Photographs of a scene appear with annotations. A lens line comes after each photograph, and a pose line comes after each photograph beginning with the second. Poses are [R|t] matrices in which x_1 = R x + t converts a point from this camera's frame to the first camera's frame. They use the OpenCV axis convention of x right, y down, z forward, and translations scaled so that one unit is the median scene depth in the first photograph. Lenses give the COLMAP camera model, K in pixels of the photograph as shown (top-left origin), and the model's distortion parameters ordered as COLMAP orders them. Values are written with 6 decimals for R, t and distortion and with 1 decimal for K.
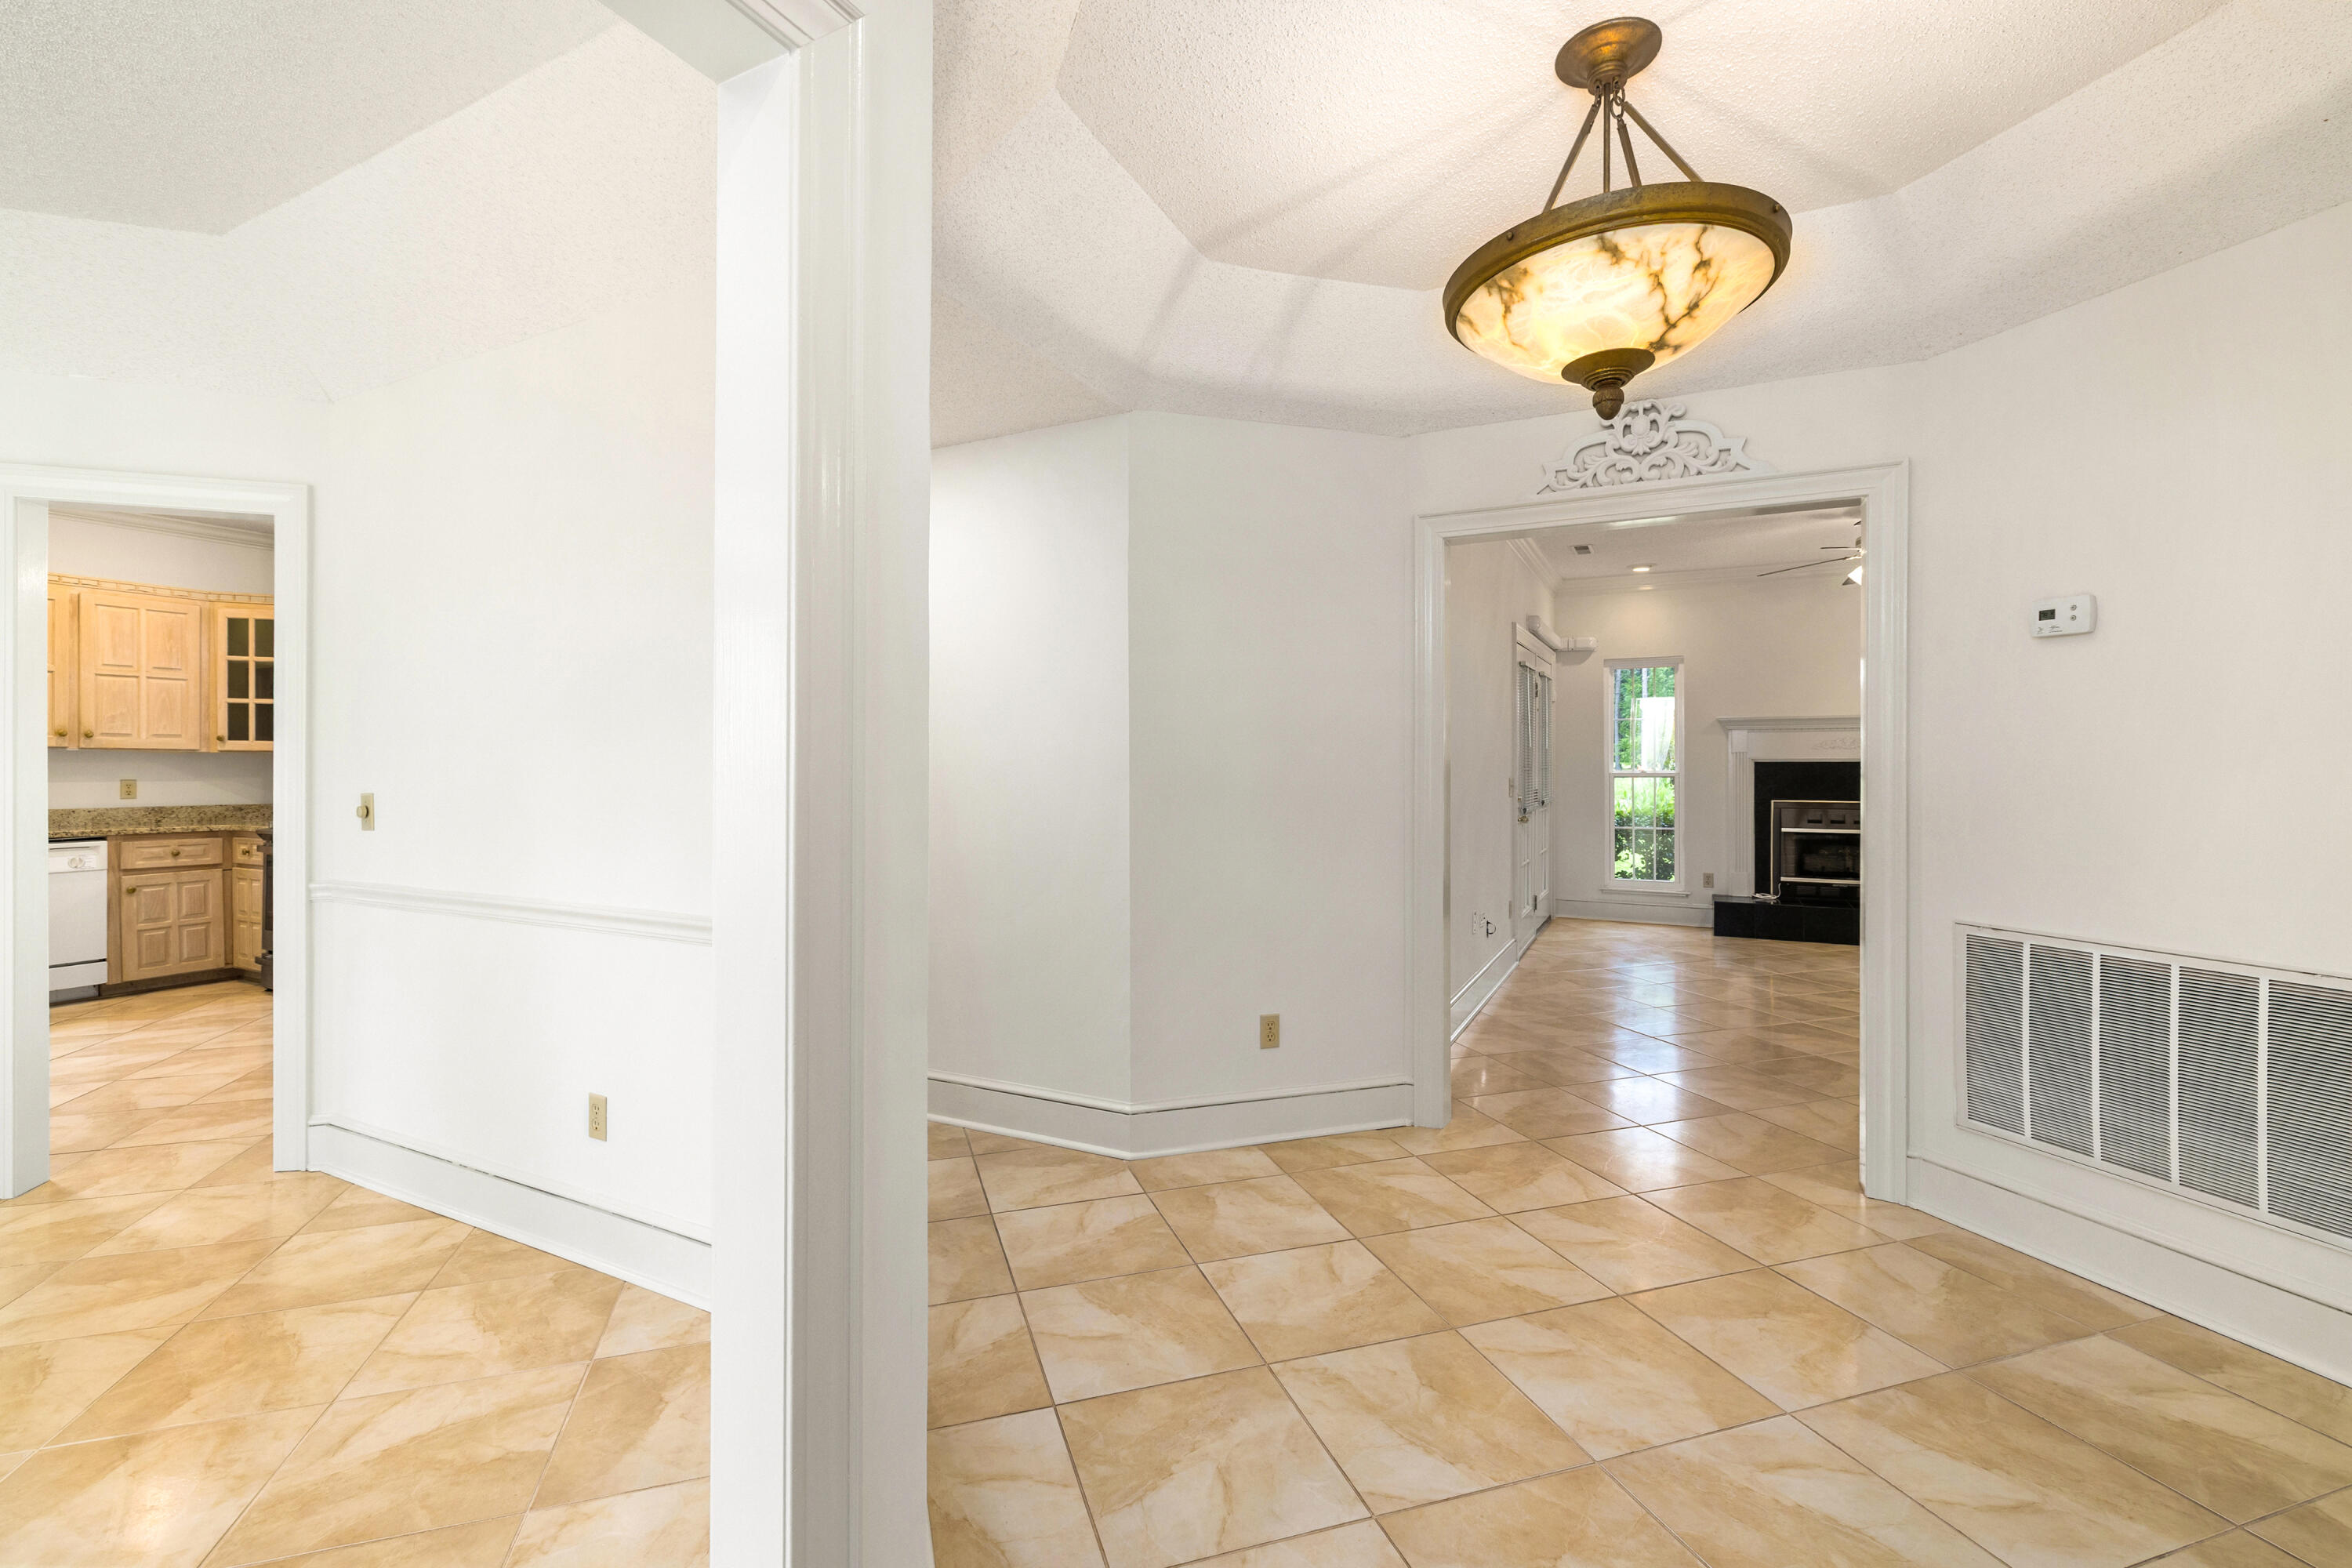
lens RADIAL K [[1015.1, 0, 1140.1], [0, 1015.1, 761.1], [0, 0, 1]] dist [0.014720, -0.000304]
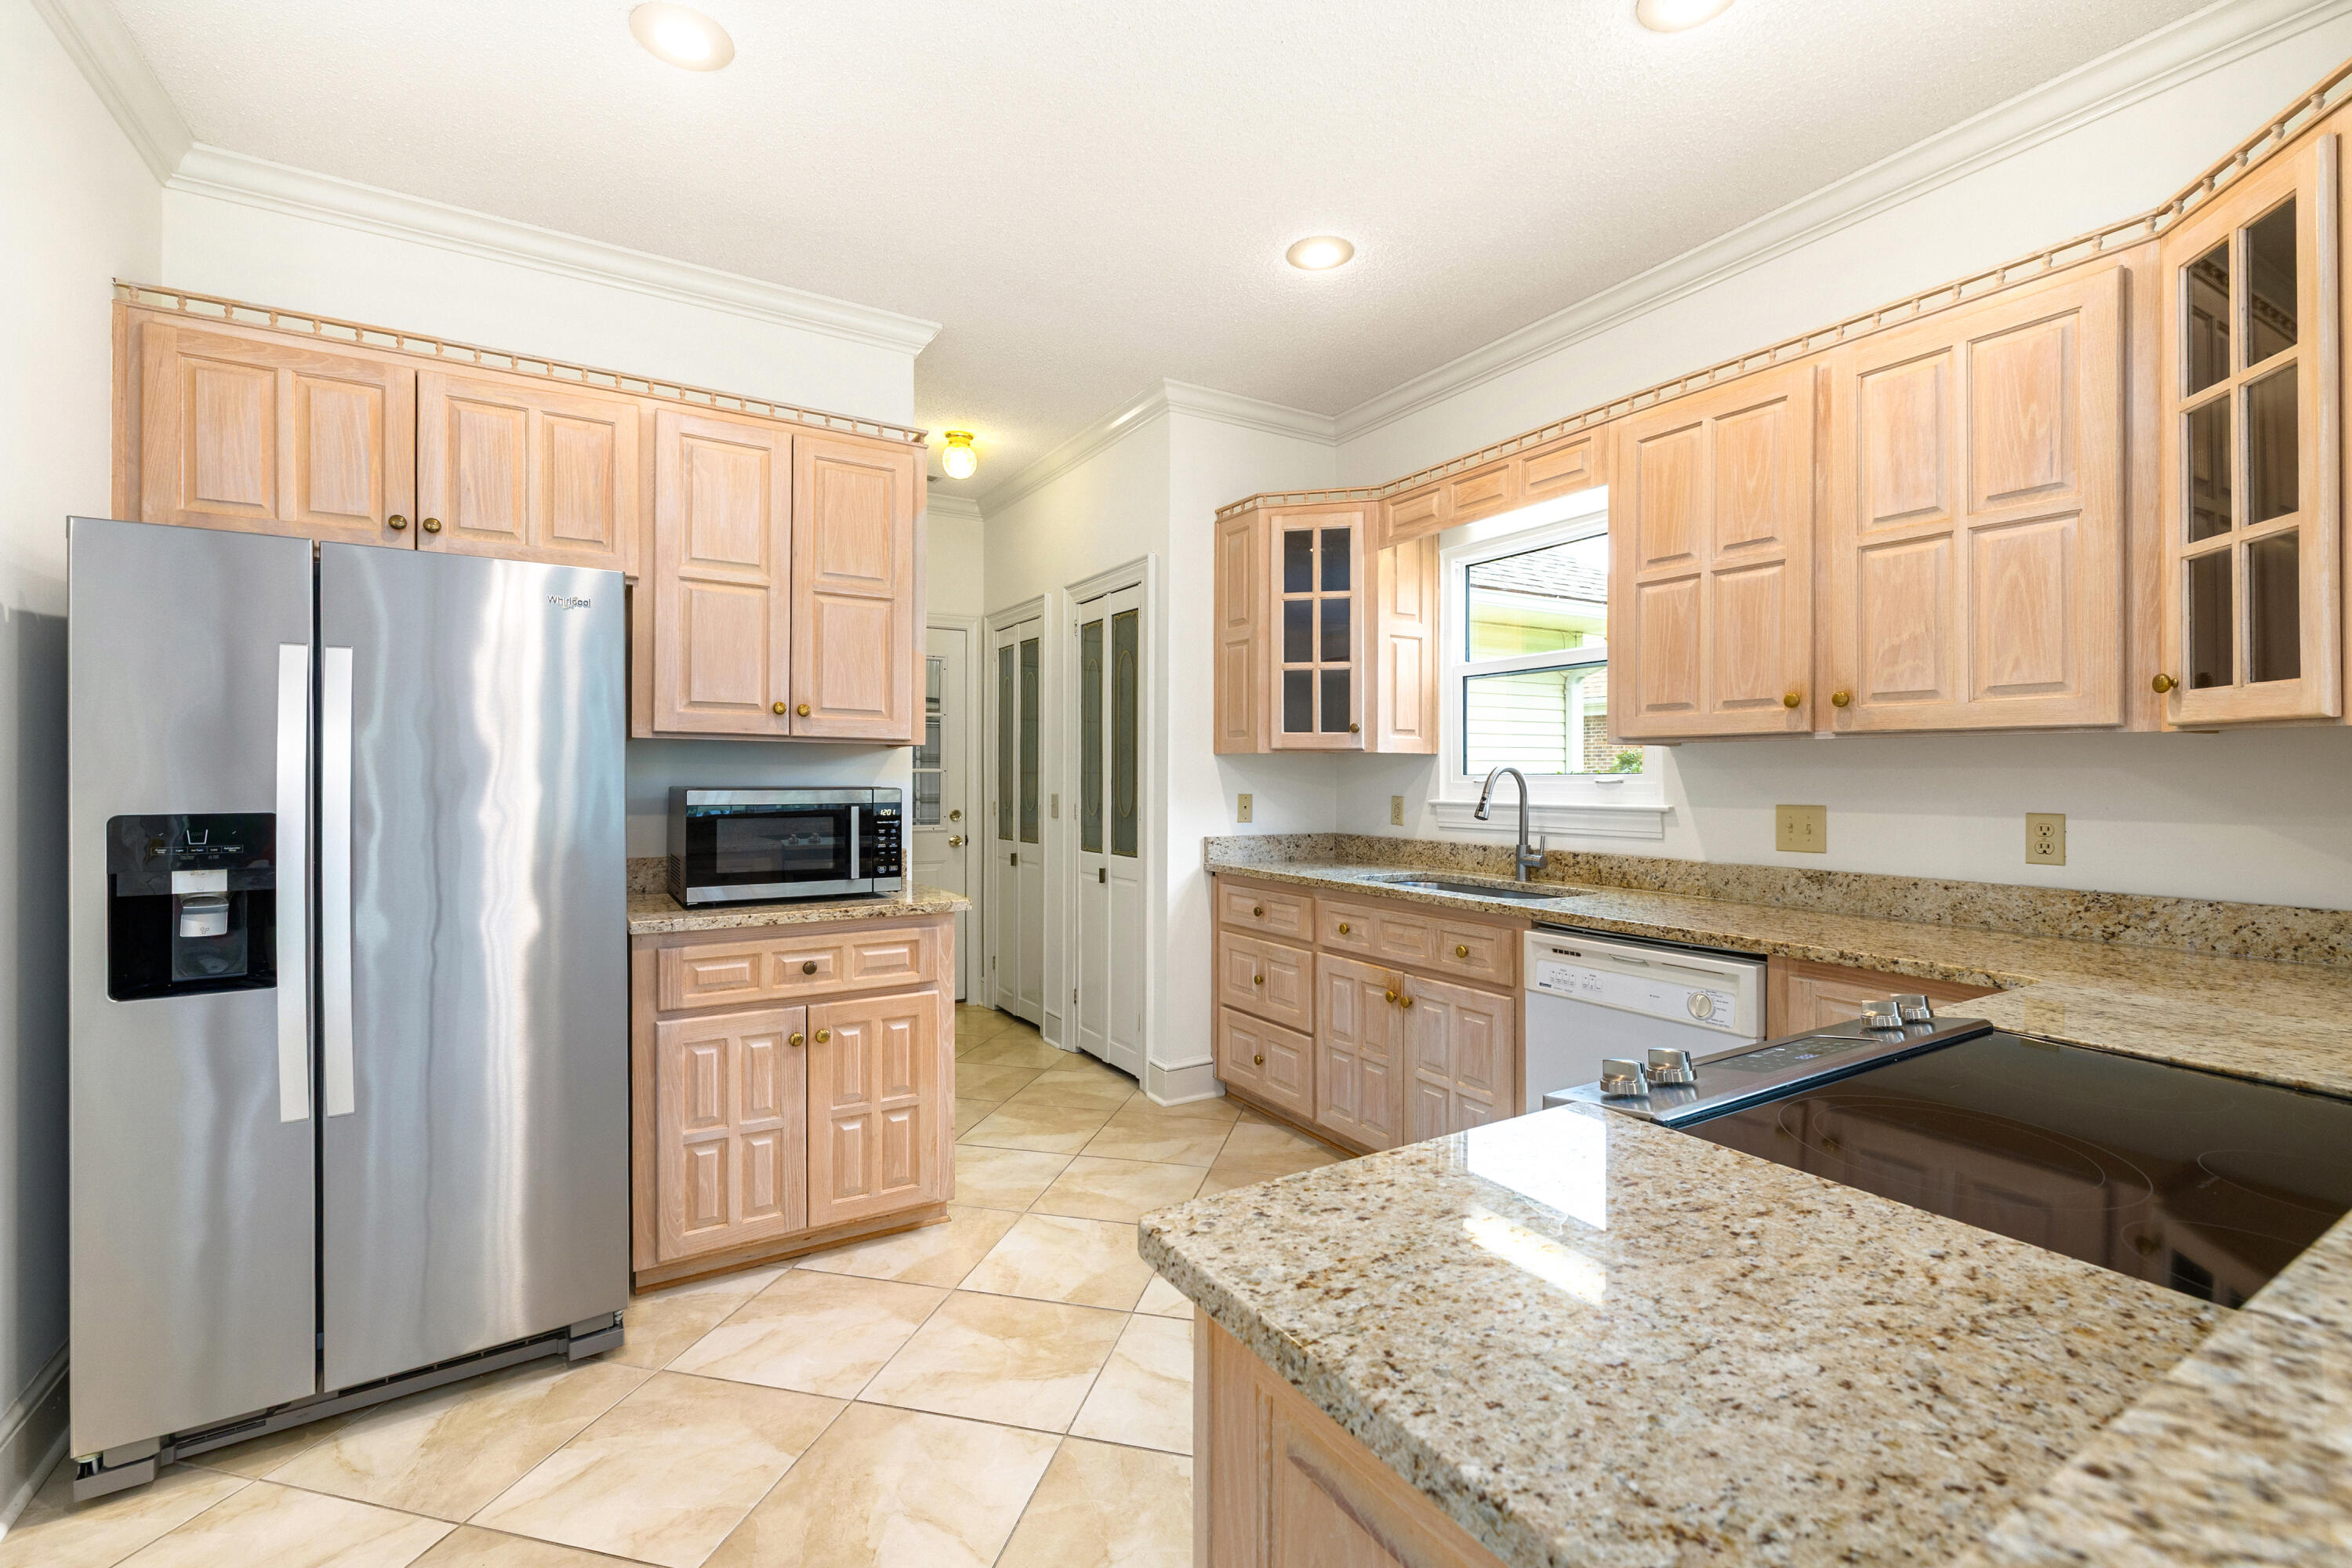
lens RADIAL K [[1015.6, 0, 1173.2], [0, 1015.6, 766.9], [0, 0, 1]] dist [0.000413, -0.000347]
pose [[-0.505051, -0.004133, -0.863080, -0.492580], [0.003781, 0.999968, -0.007001, 0.002658], [0.863081, -0.006800, -0.505019, 0.892108]]
